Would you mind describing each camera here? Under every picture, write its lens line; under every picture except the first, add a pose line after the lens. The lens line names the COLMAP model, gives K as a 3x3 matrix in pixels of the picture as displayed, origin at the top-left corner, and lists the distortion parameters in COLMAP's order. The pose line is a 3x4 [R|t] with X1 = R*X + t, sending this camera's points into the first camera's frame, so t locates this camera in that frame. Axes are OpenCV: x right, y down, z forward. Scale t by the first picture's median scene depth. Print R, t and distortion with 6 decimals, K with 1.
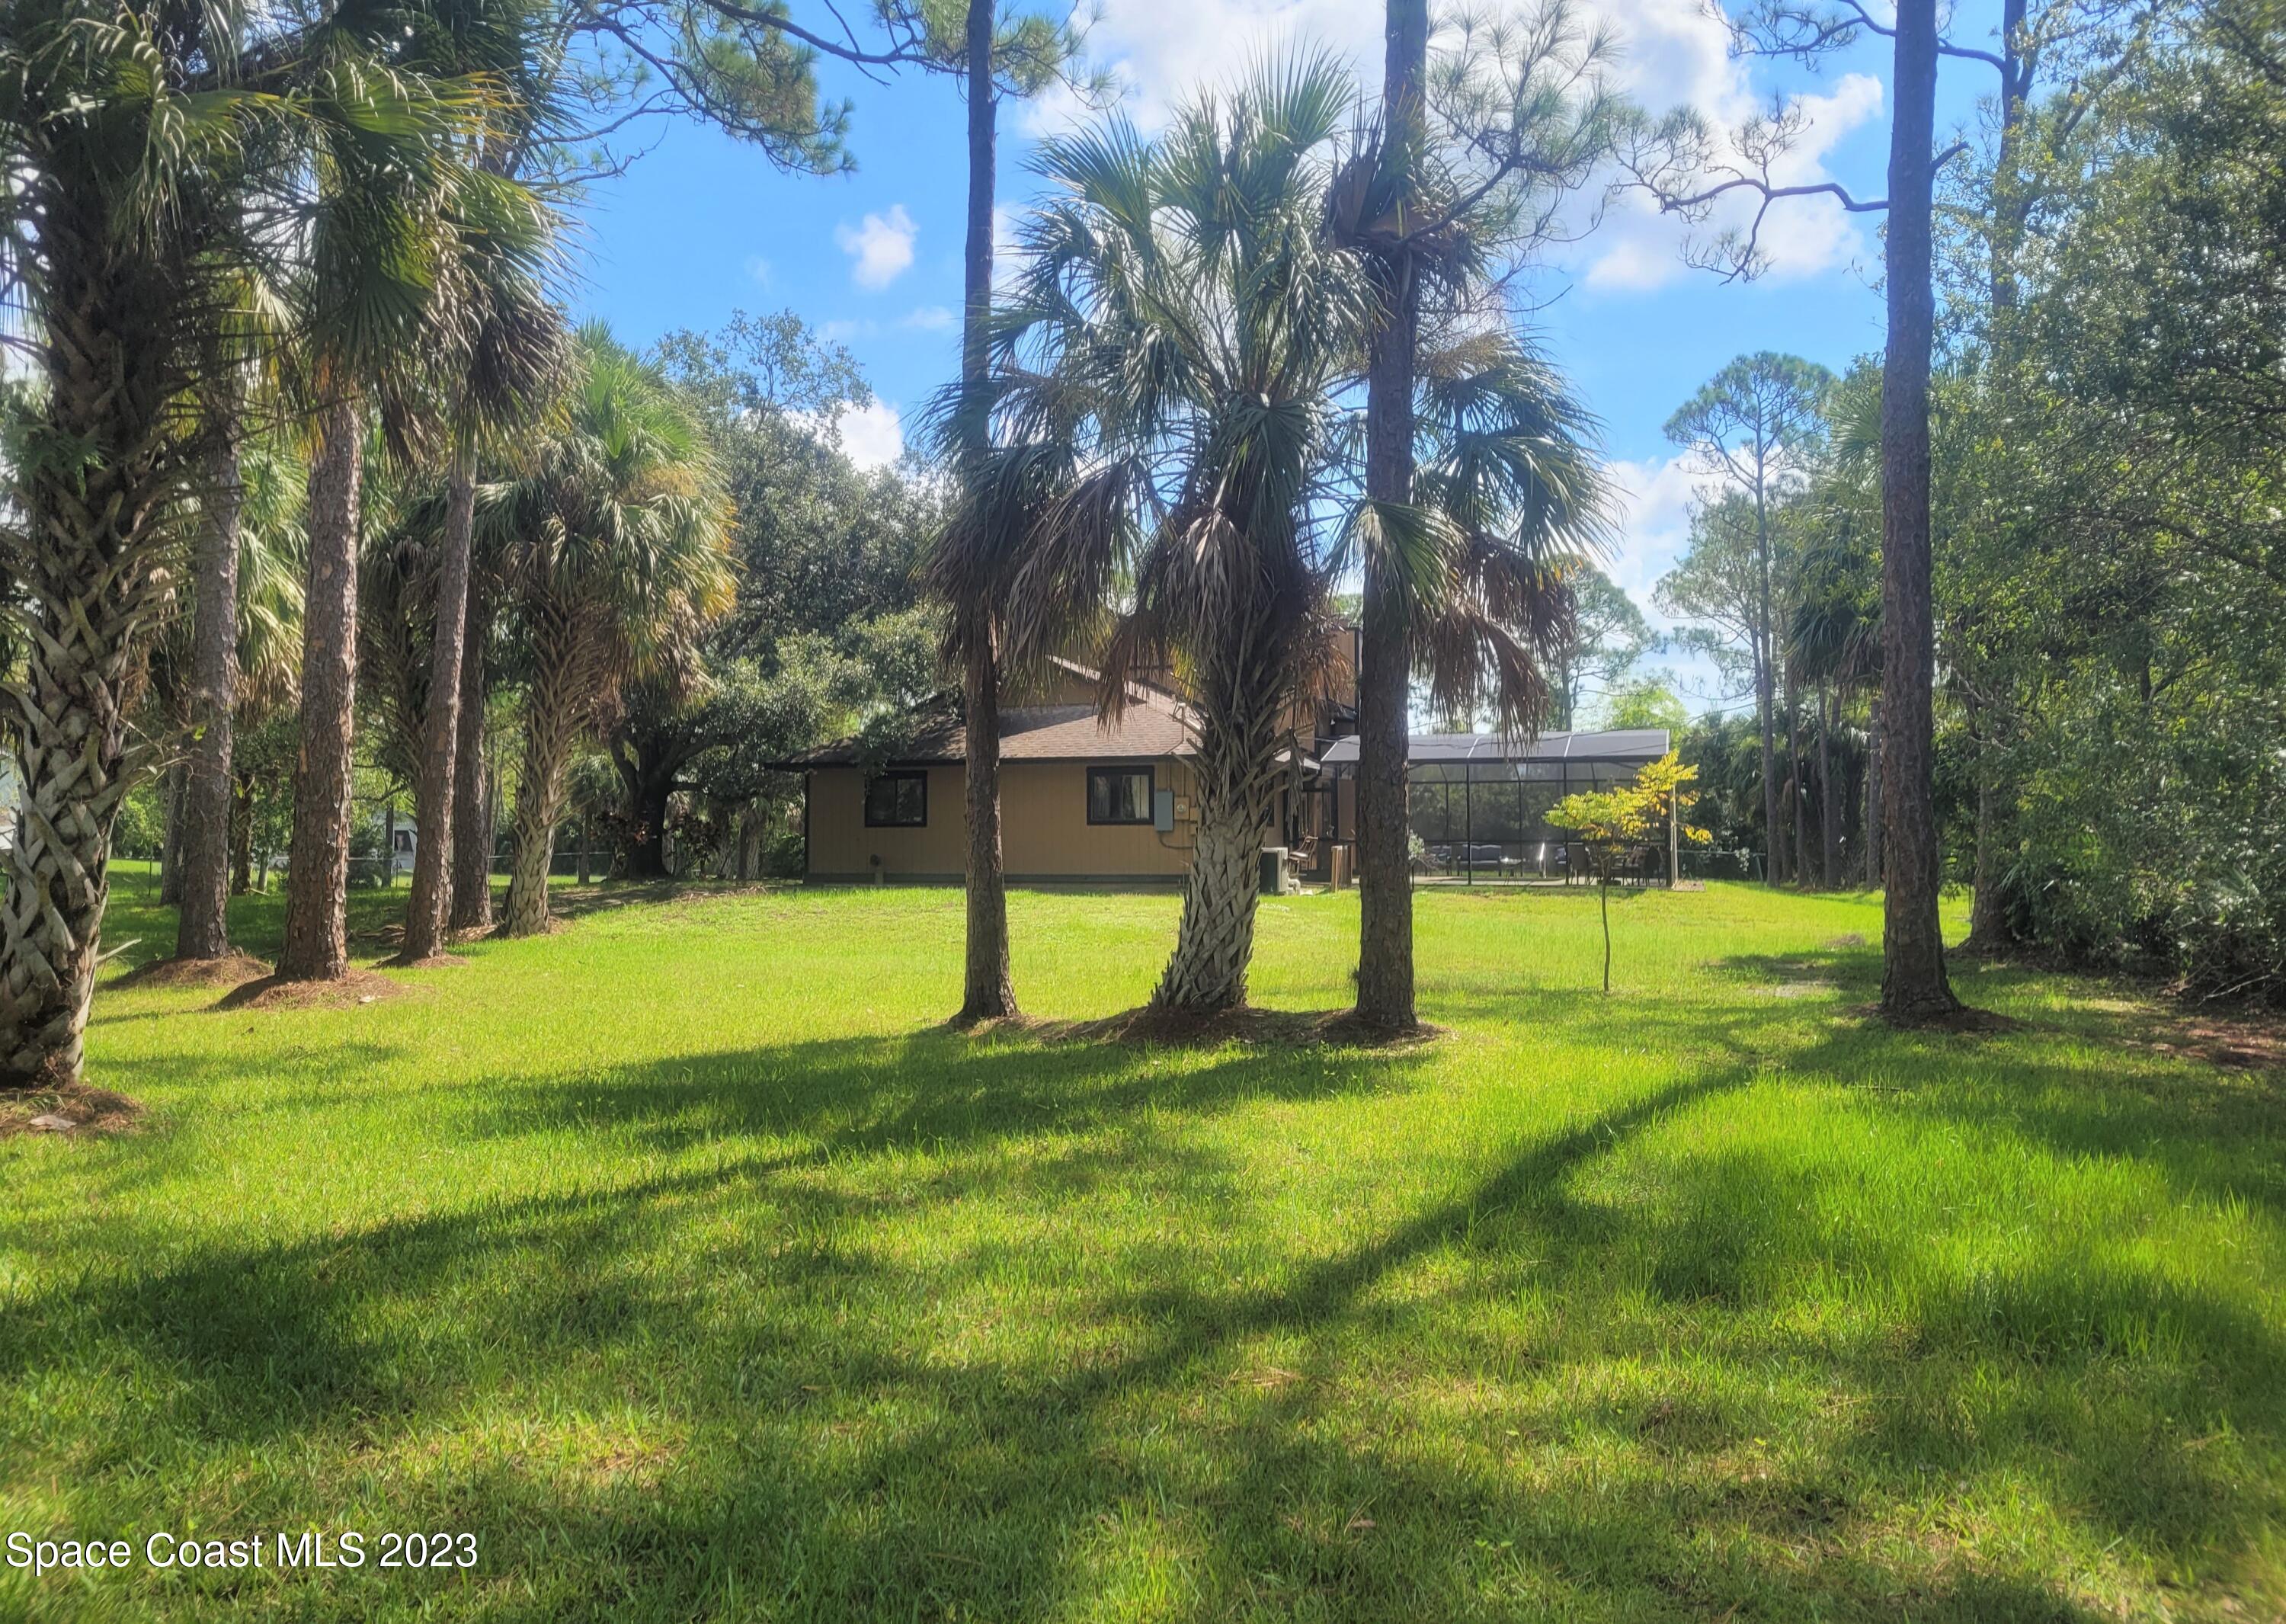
lens RADIAL K [[1817.6, 0, 1086.6], [0, 1817.6, 806.0], [0, 0, 1]] dist [0.064579, -0.046681]
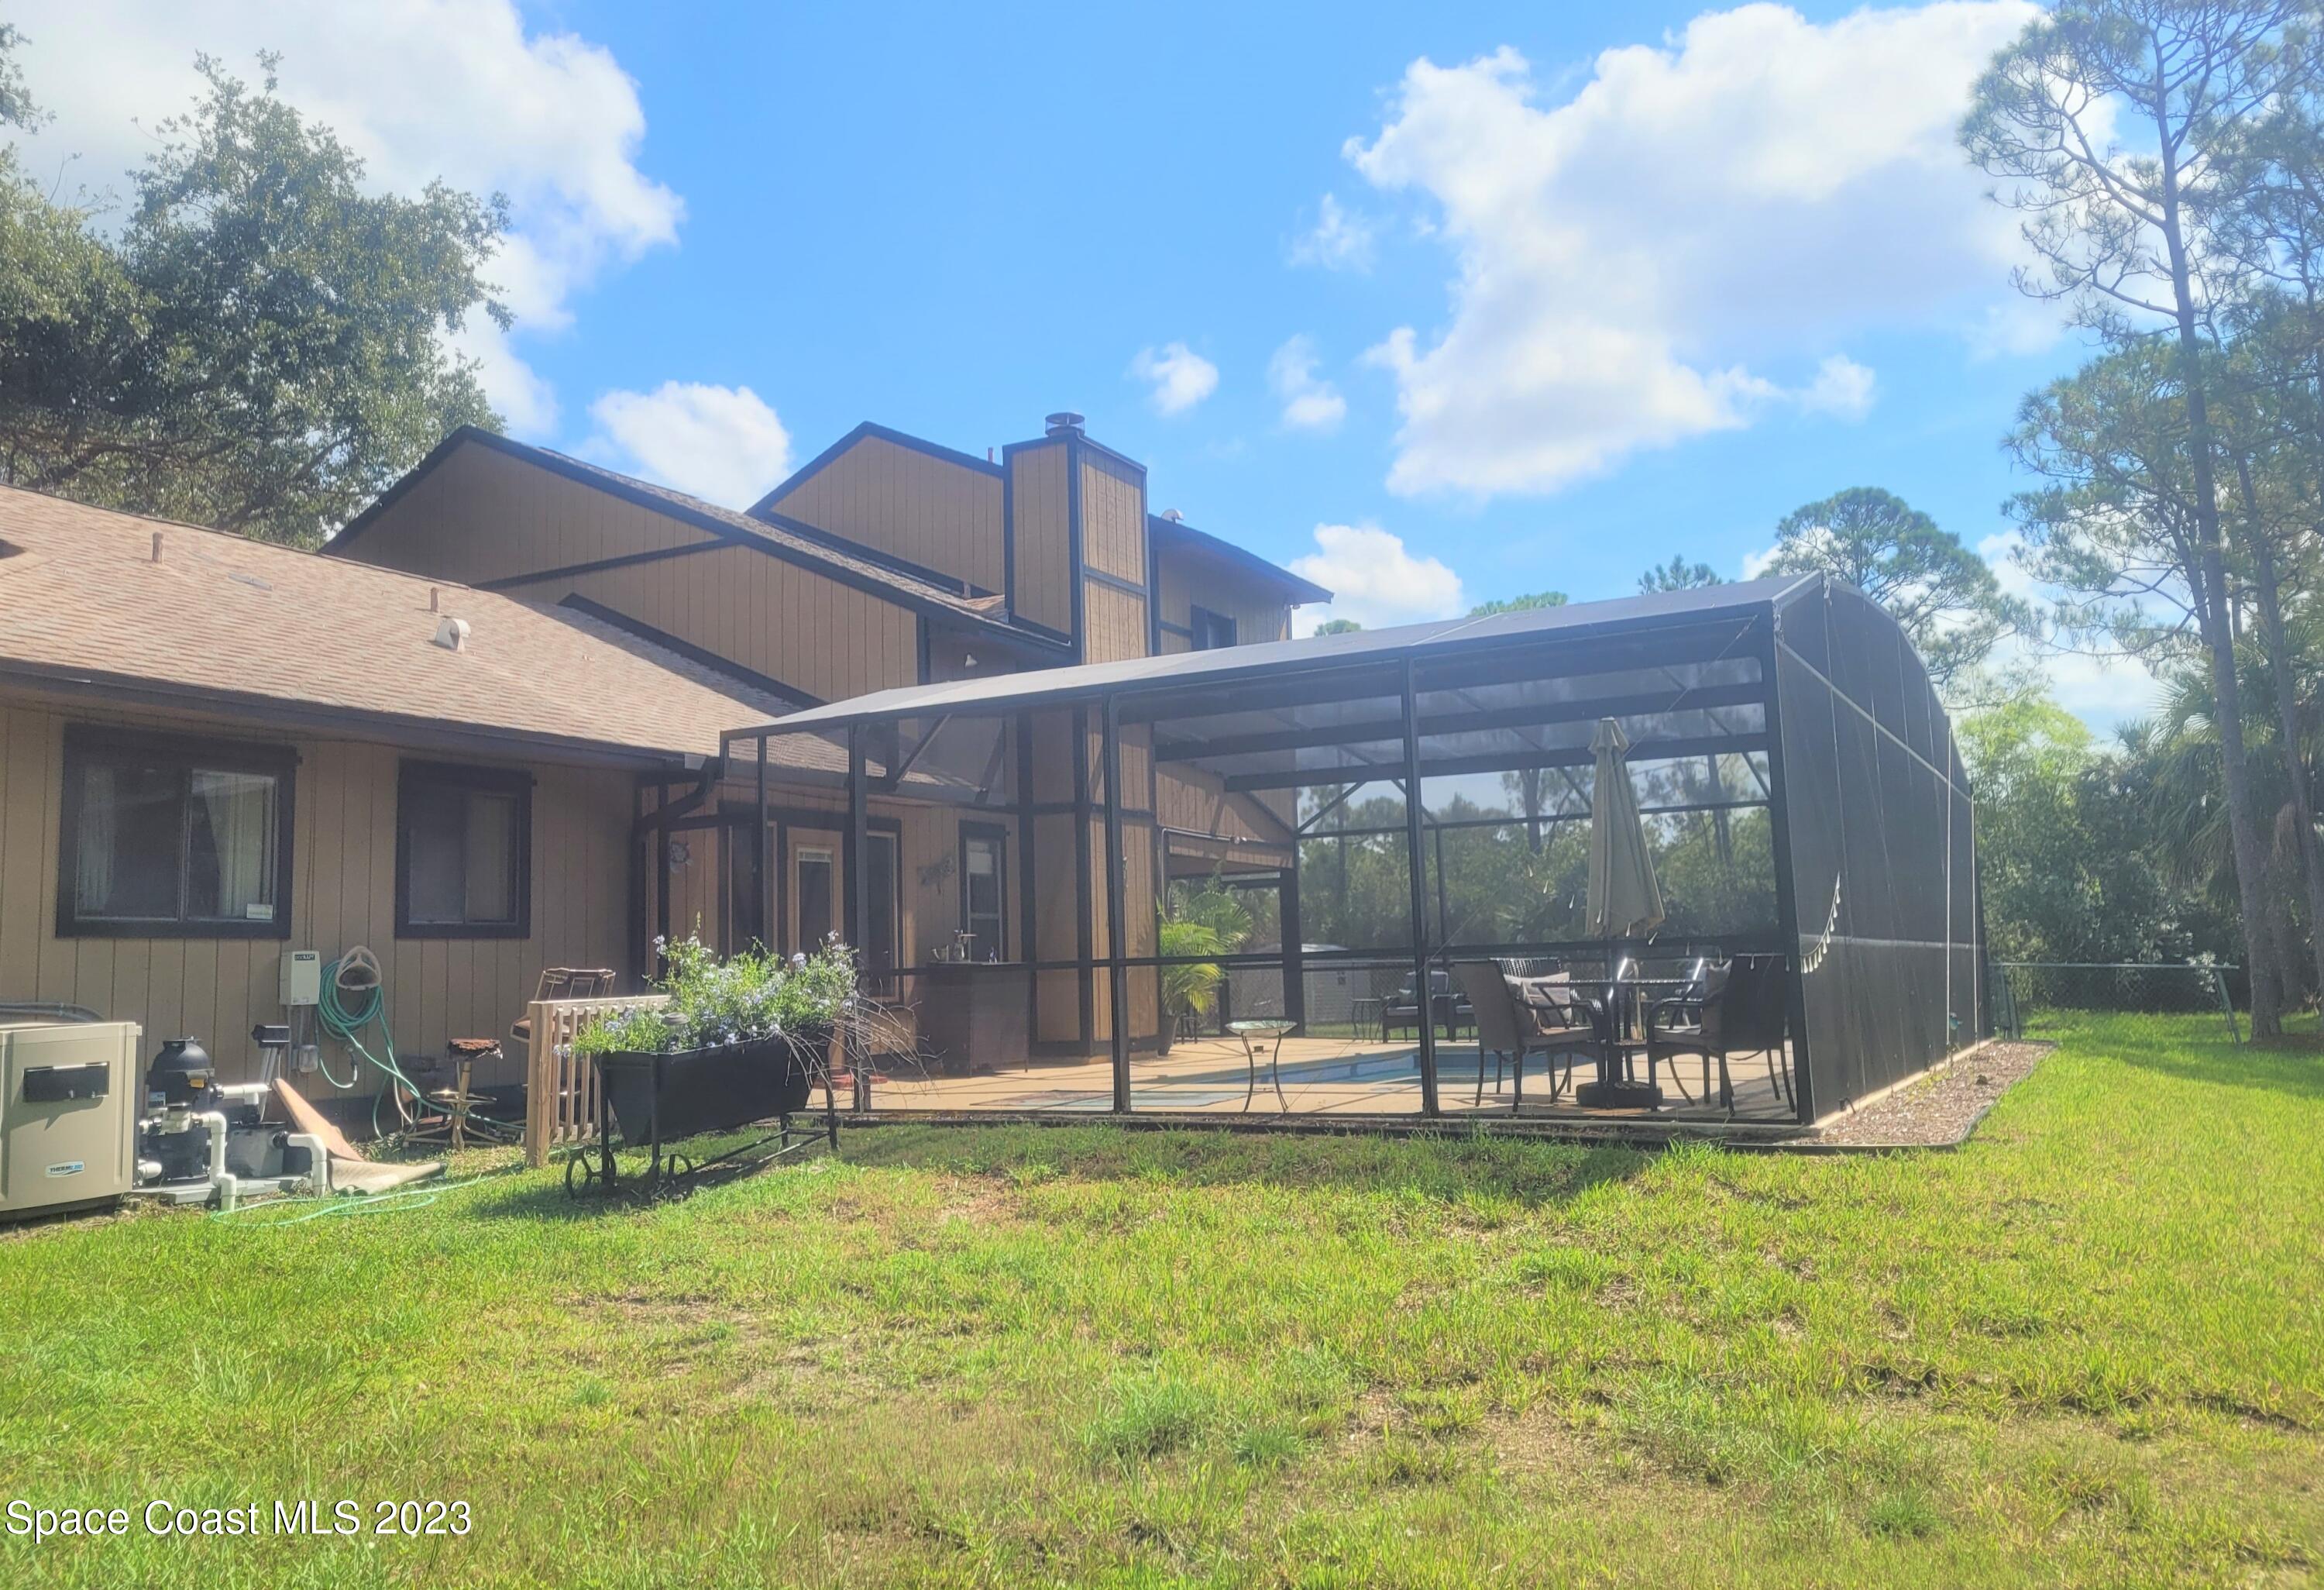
lens RADIAL K [[1885.7, 0, 1107.4], [0, 1885.7, 791.3], [0, 0, 1]] dist [0.081275, -0.042914]
pose [[0.983138, -0.047088, -0.176700, 0.169034], [0.034041, 0.996515, -0.076155, 0.009281], [0.179670, 0.068856, 0.981314, 0.446492]]
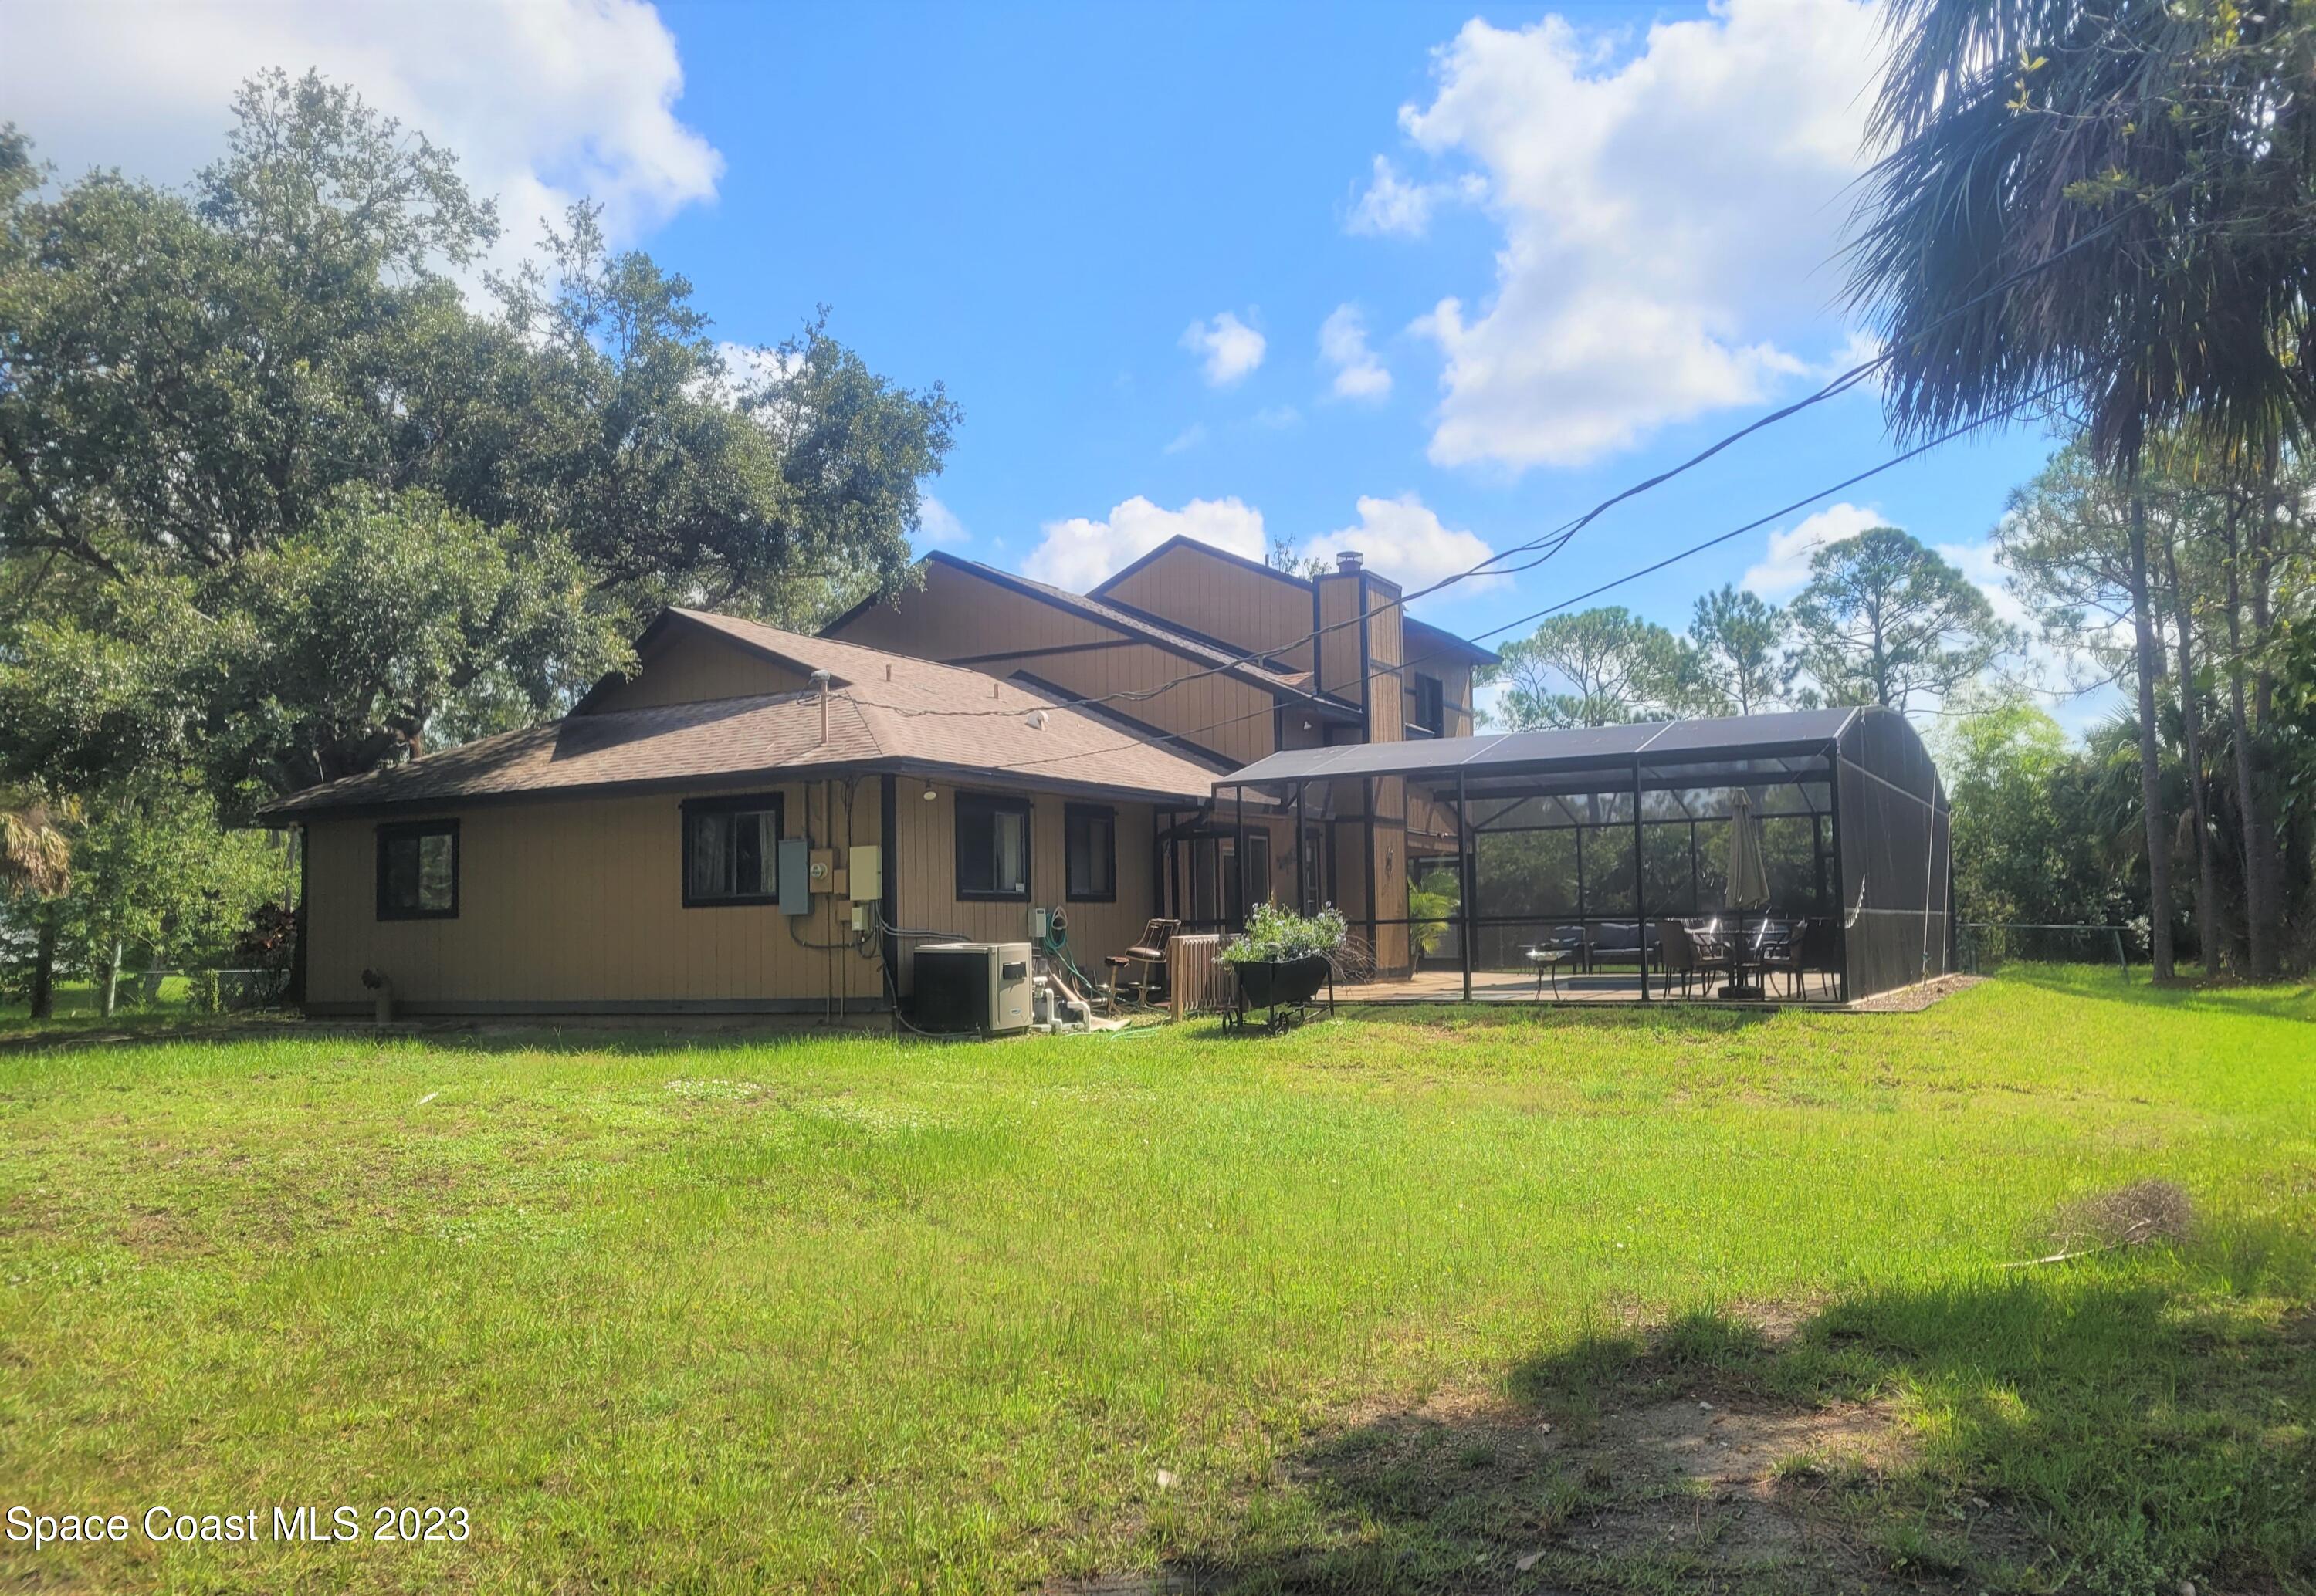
lens RADIAL K [[1807.4, 0, 1161.7], [0, 1807.4, 867.5], [0, 0, 1]] dist [0.060397, -0.002947]
pose [[0.984584, -0.026505, -0.172892, 0.138458], [0.024518, 0.999607, -0.013622, 0.005598], [0.173185, 0.009173, 0.984847, 0.298127]]
